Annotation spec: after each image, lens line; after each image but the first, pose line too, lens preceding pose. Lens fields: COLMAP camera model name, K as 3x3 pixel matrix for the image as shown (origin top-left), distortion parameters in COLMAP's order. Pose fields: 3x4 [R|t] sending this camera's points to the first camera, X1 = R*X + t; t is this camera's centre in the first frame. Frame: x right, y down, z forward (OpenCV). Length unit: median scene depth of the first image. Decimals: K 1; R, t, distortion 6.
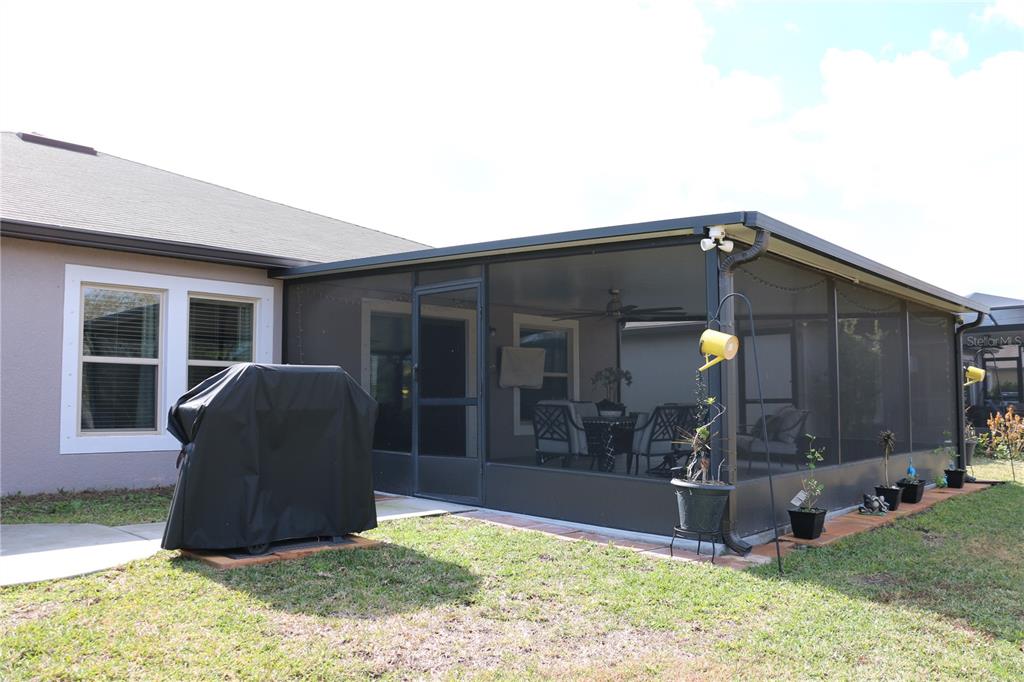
lens RADIAL K [[861.3, 0, 512.0], [0, 861.3, 341.0], [0, 0, 1]] dist [-0.090703, 0.011091]
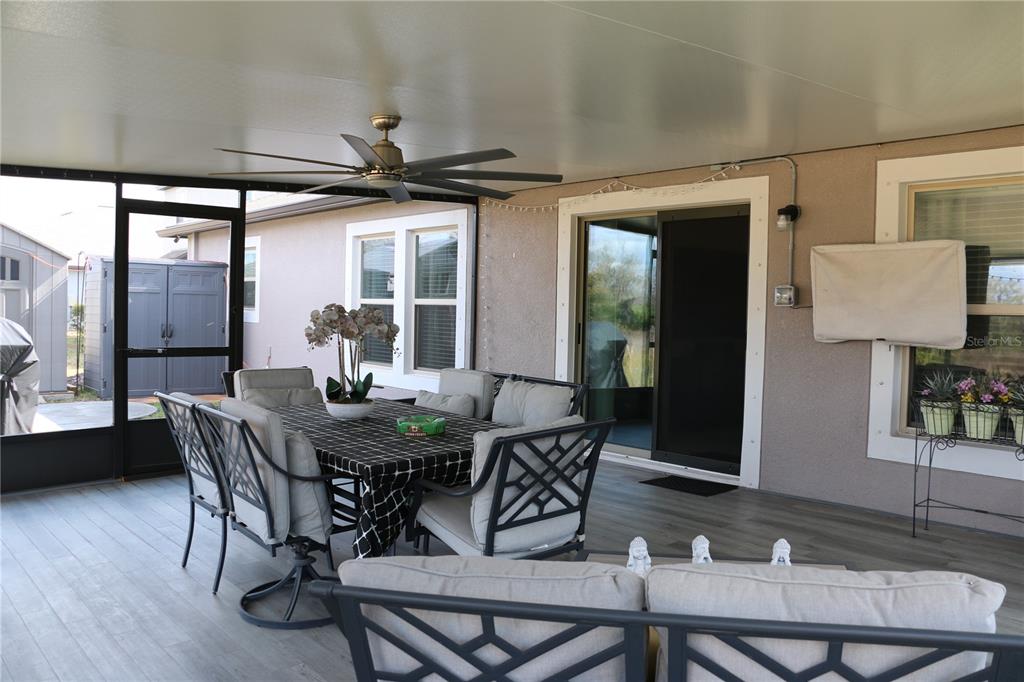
lens RADIAL K [[900.0, 0, 512.0], [0, 900.0, 341.0], [0, 0, 1]] dist [-0.008060, -0.001832]
pose [[-0.102110, 0.049803, -0.993526, 0.460407], [0.072881, 0.996436, 0.042458, 0.022489], [0.992100, -0.068074, -0.105376, 0.889166]]
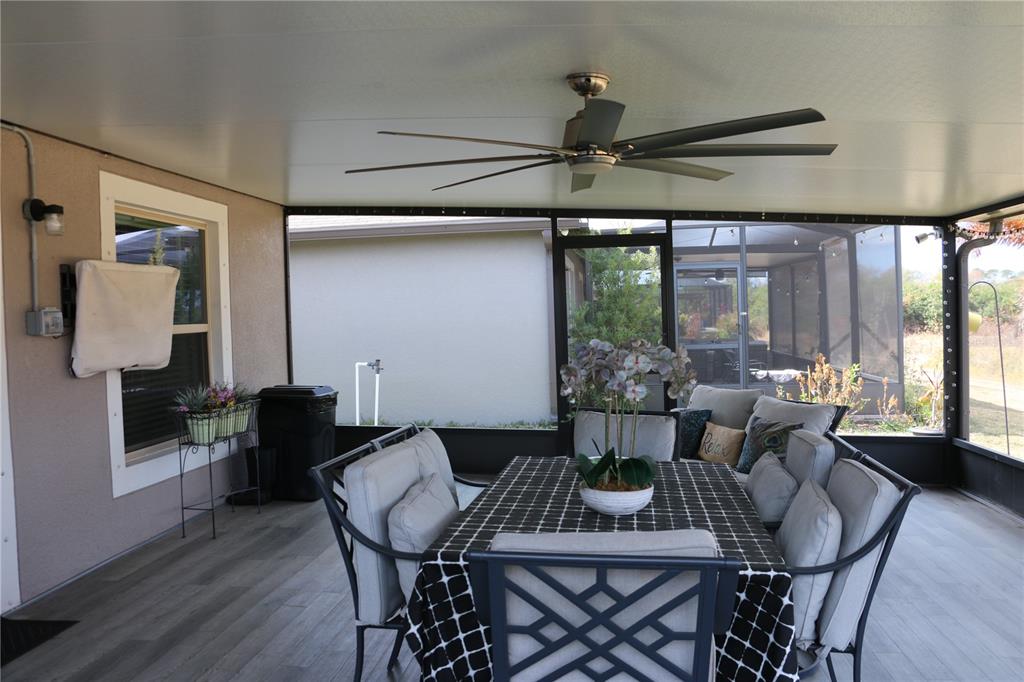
lens RADIAL K [[861.3, 0, 512.0], [0, 861.3, 341.0], [0, 0, 1]] dist [-0.090703, 0.011091]
pose [[0.820265, -0.034677, 0.570932, -0.062782], [-0.019202, 0.995928, 0.088078, 0.005425], [-0.571662, -0.083211, 0.816259, 0.611769]]
